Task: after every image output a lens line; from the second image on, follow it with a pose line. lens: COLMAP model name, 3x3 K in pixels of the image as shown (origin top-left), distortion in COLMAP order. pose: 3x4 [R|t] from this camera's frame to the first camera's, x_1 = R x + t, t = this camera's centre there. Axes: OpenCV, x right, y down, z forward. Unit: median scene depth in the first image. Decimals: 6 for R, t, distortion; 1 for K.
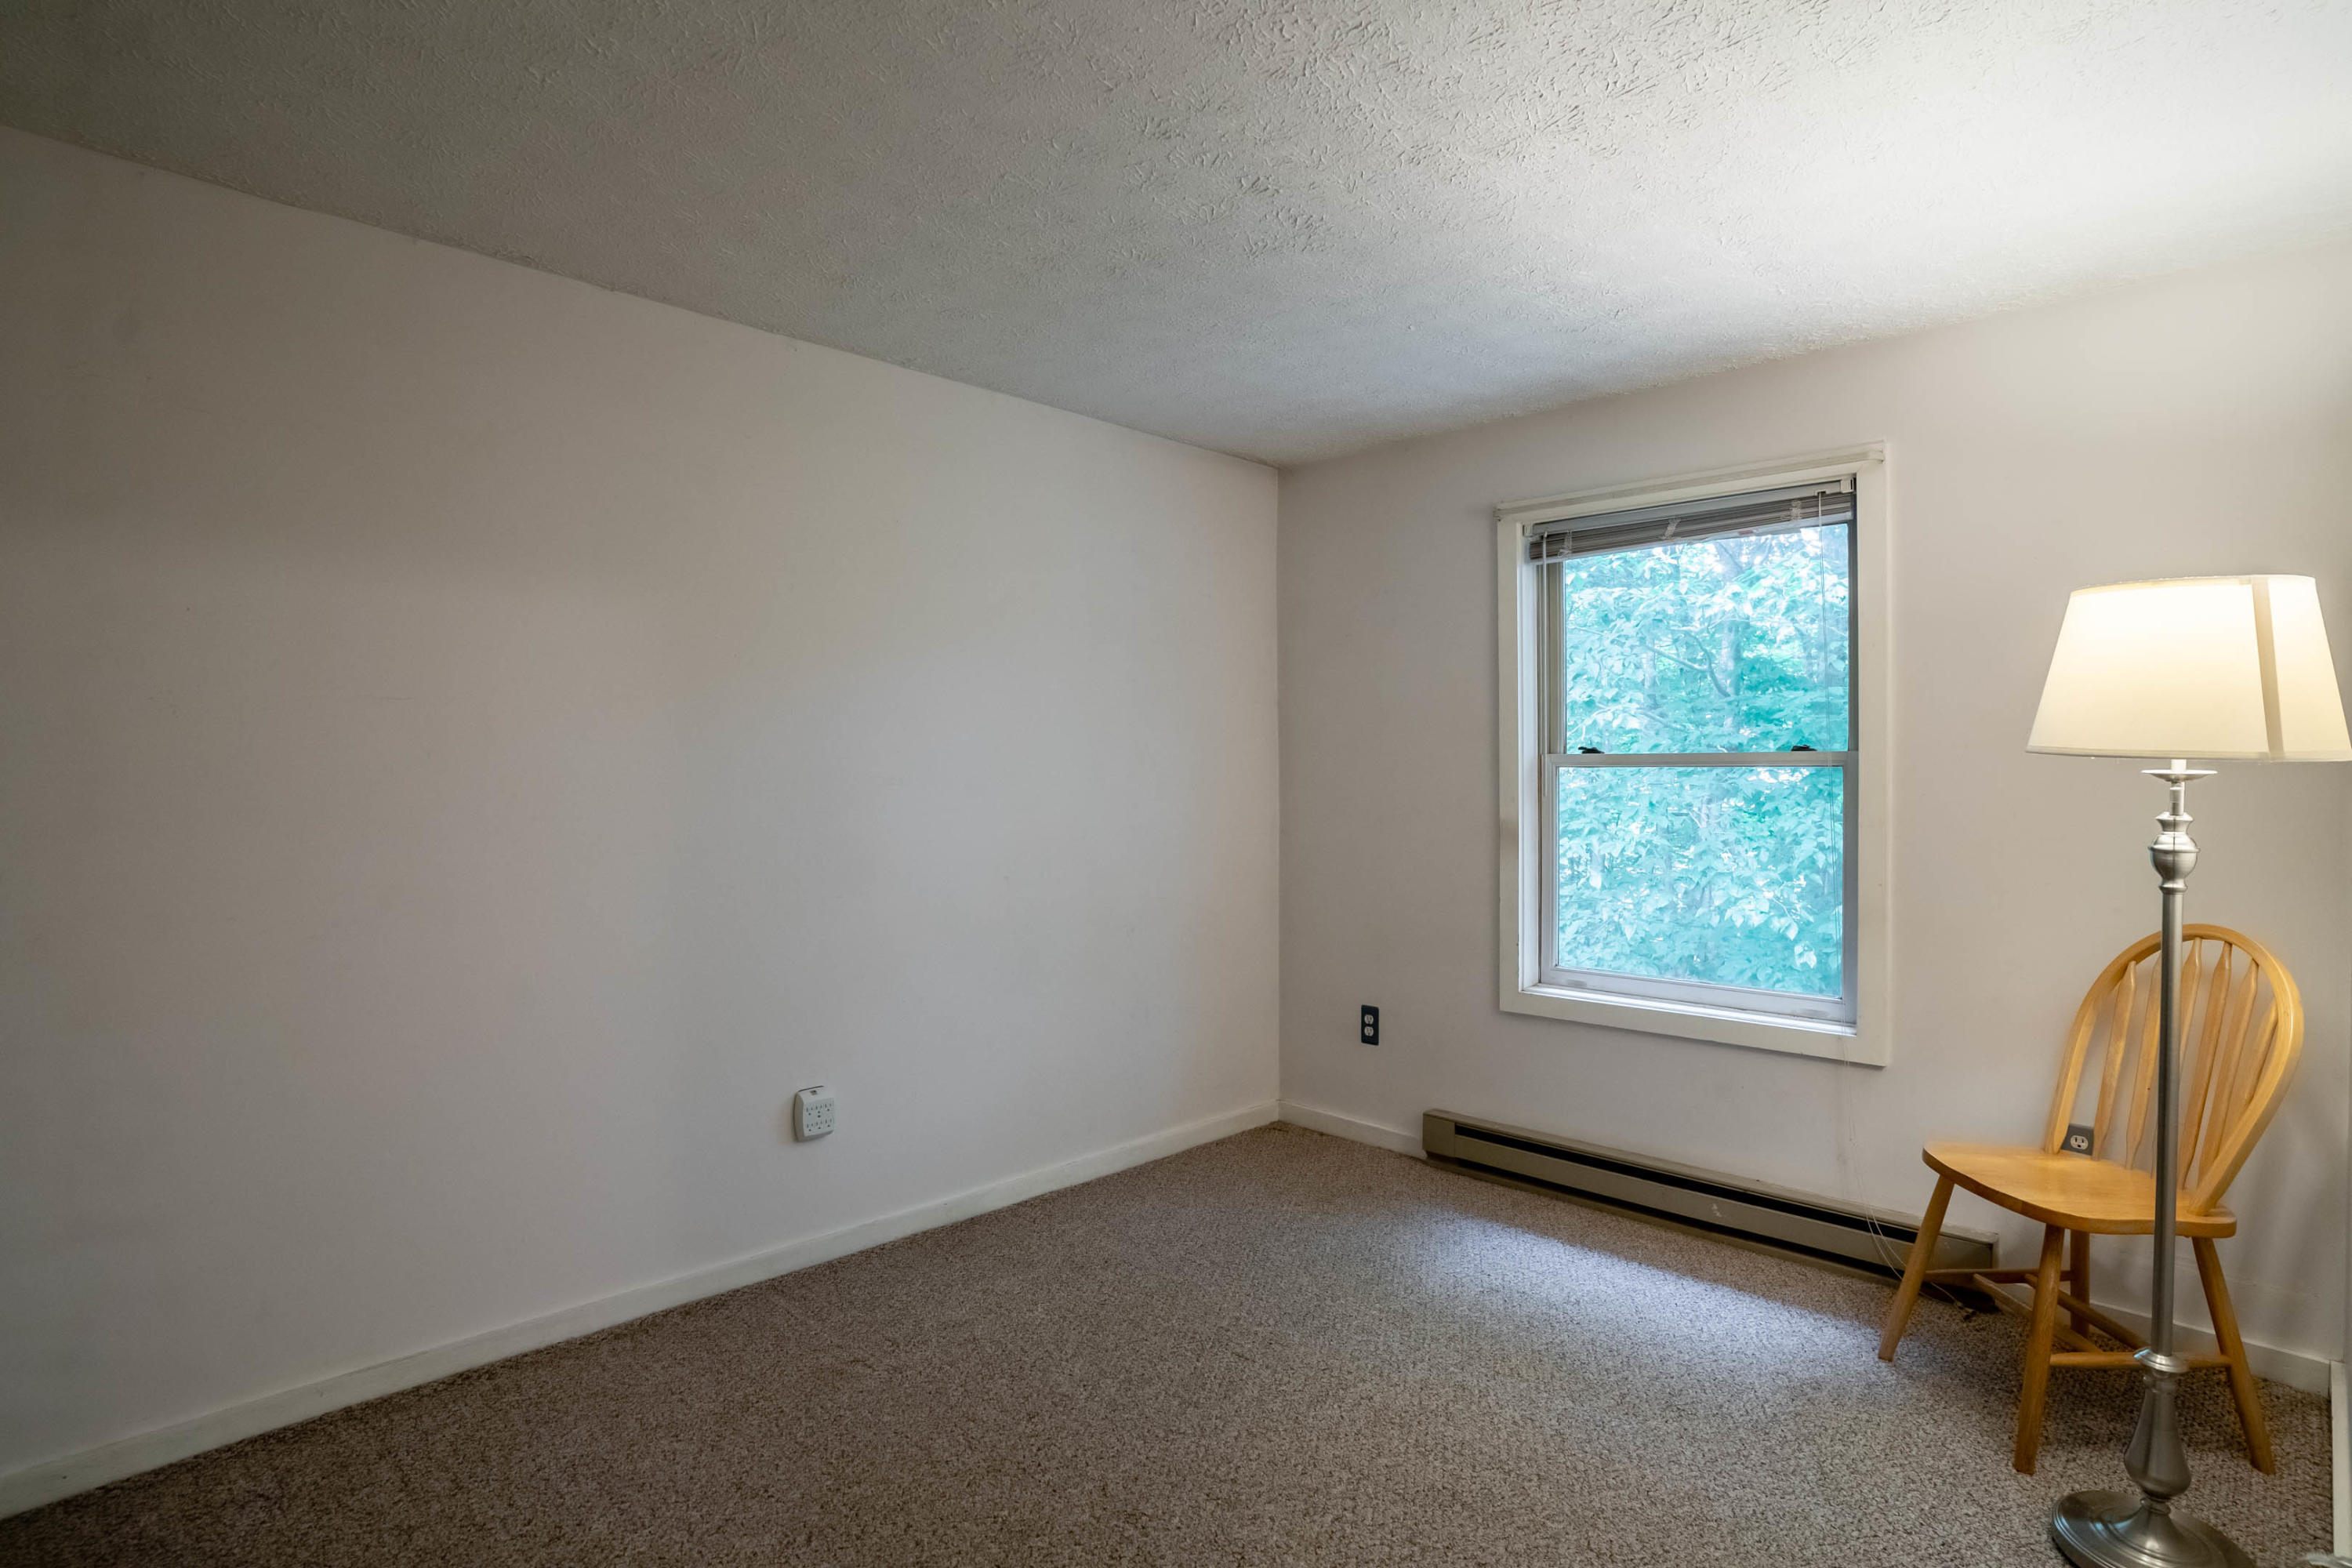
lens RADIAL K [[1157.4, 0, 1171.0], [0, 1157.4, 790.9], [0, 0, 1]] dist [-0.078794, 0.033958]
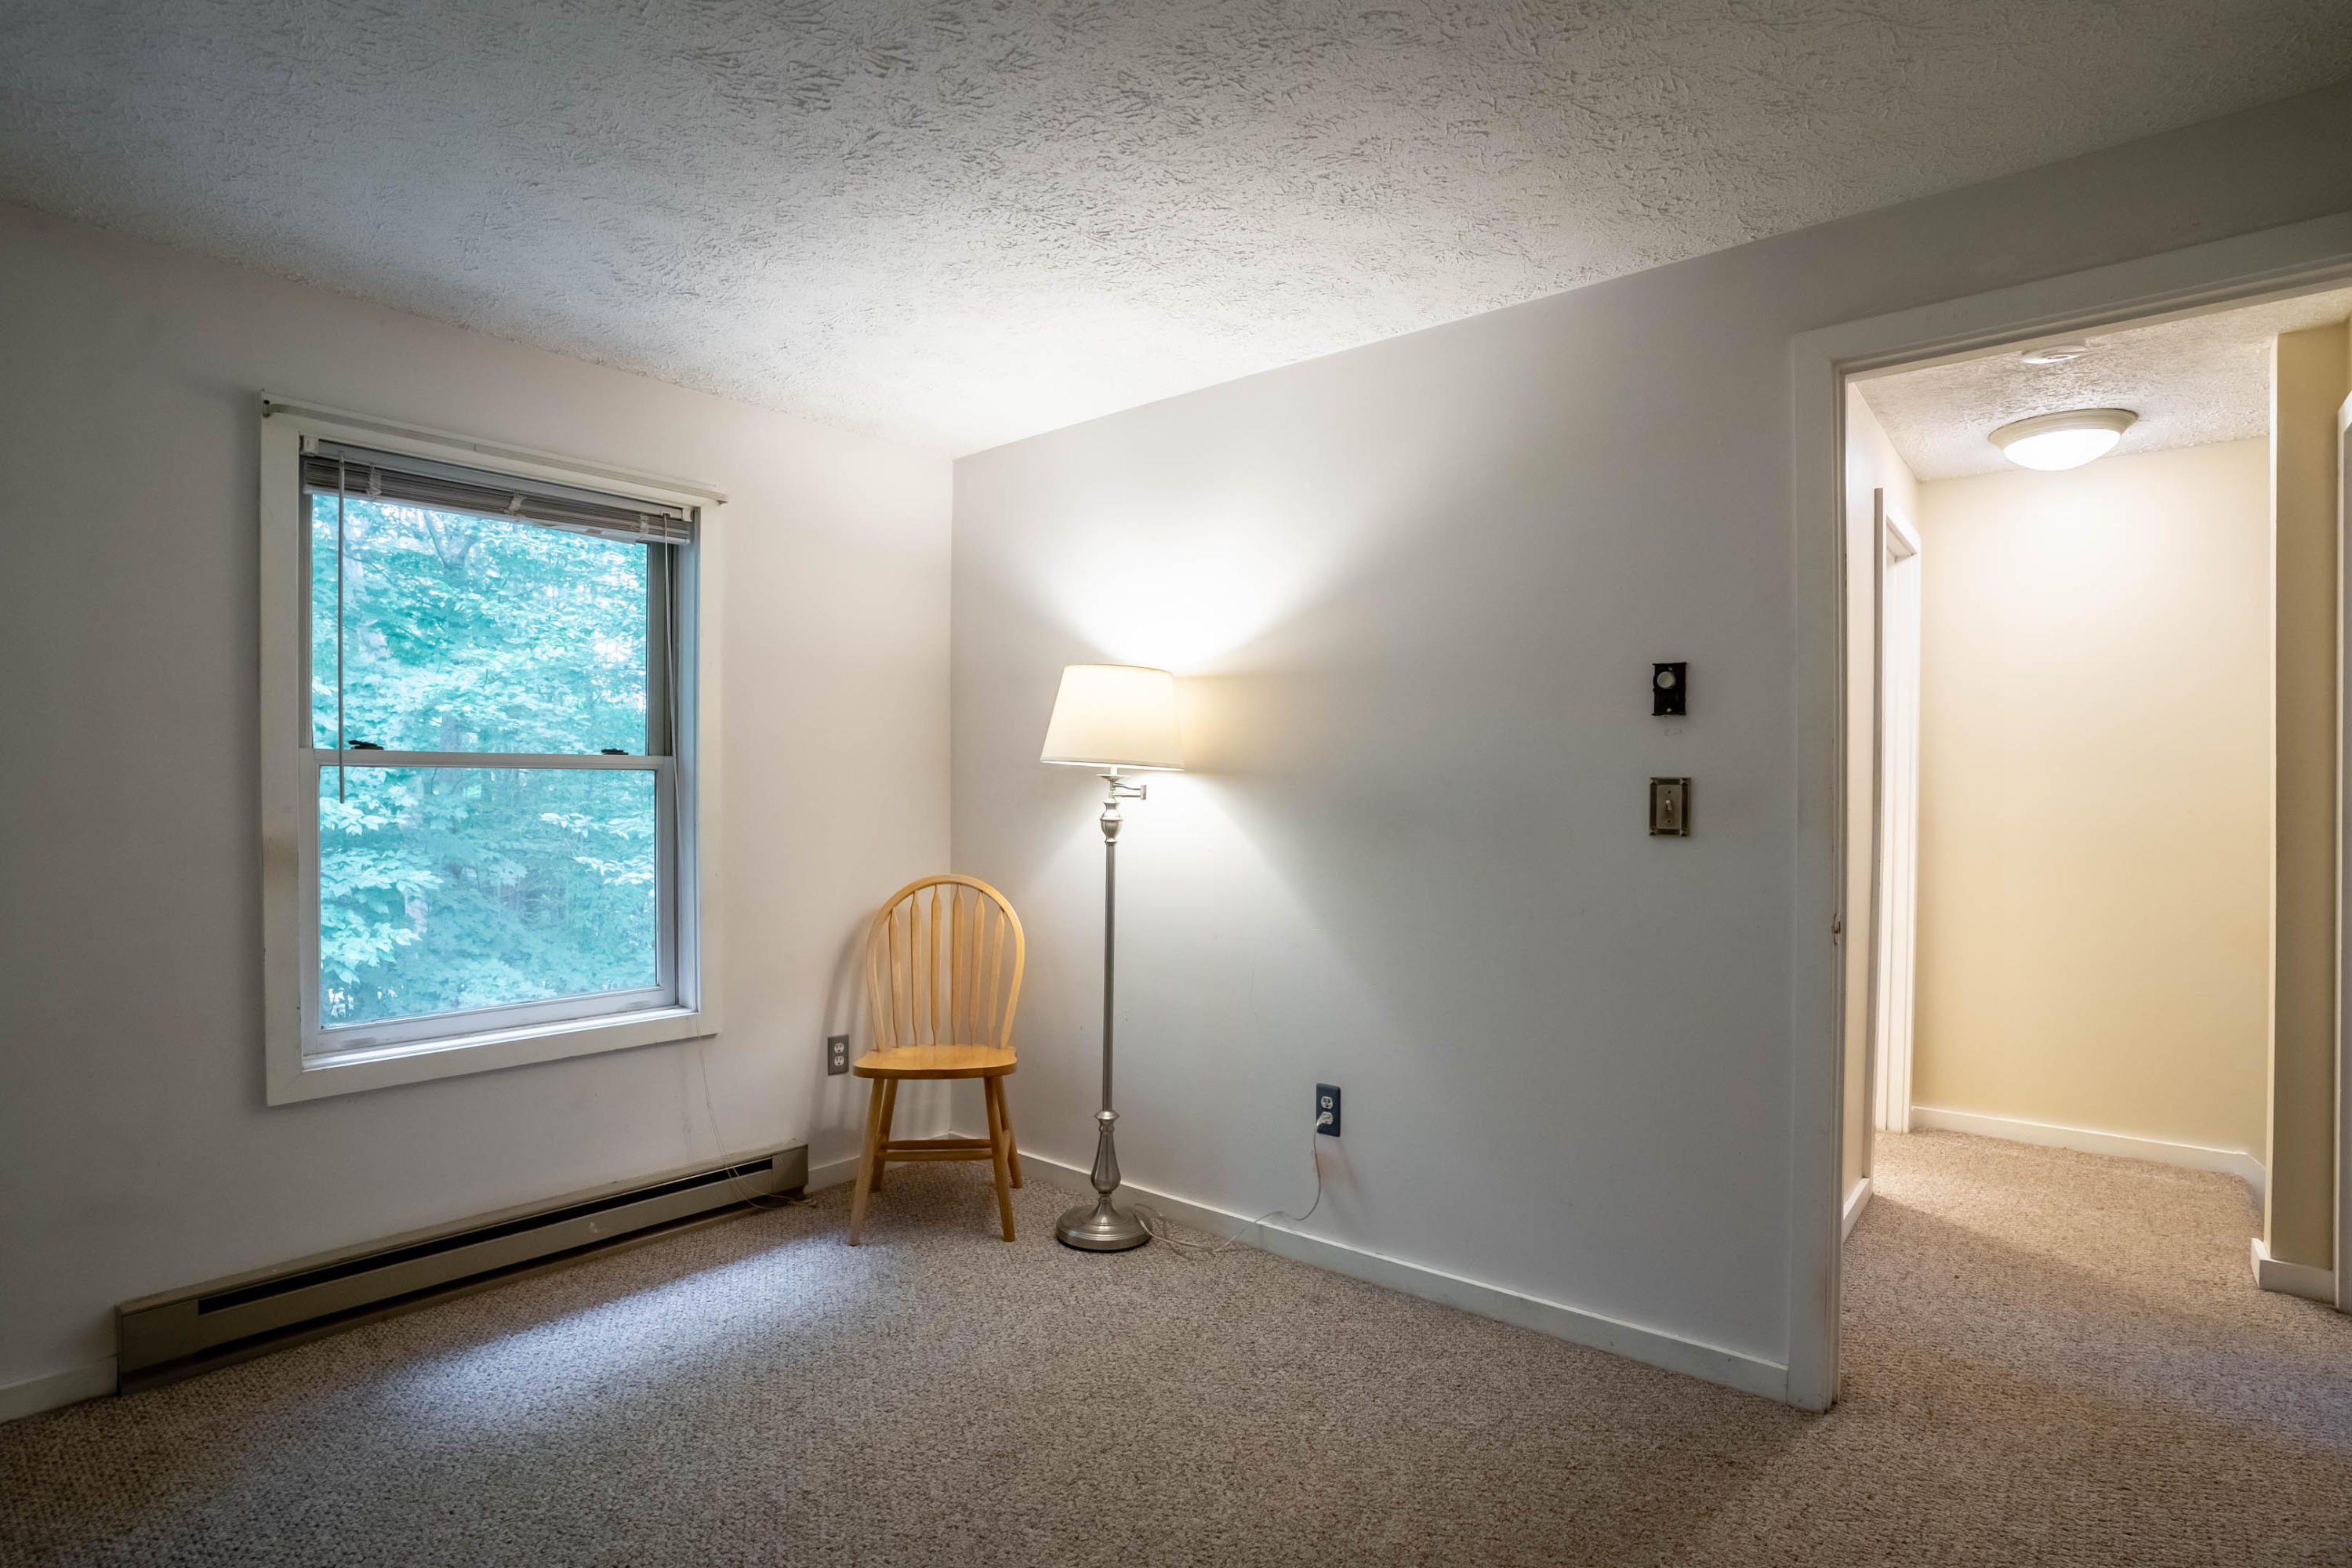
lens RADIAL K [[1157.4, 0, 1171.0], [0, 1157.4, 790.9], [0, 0, 1]] dist [-0.078794, 0.033958]
pose [[-0.069236, -0.001937, 0.997598, -0.517982], [0.013300, 0.999907, 0.002865, 0.001896], [-0.997512, 0.013467, -0.069204, 0.577492]]
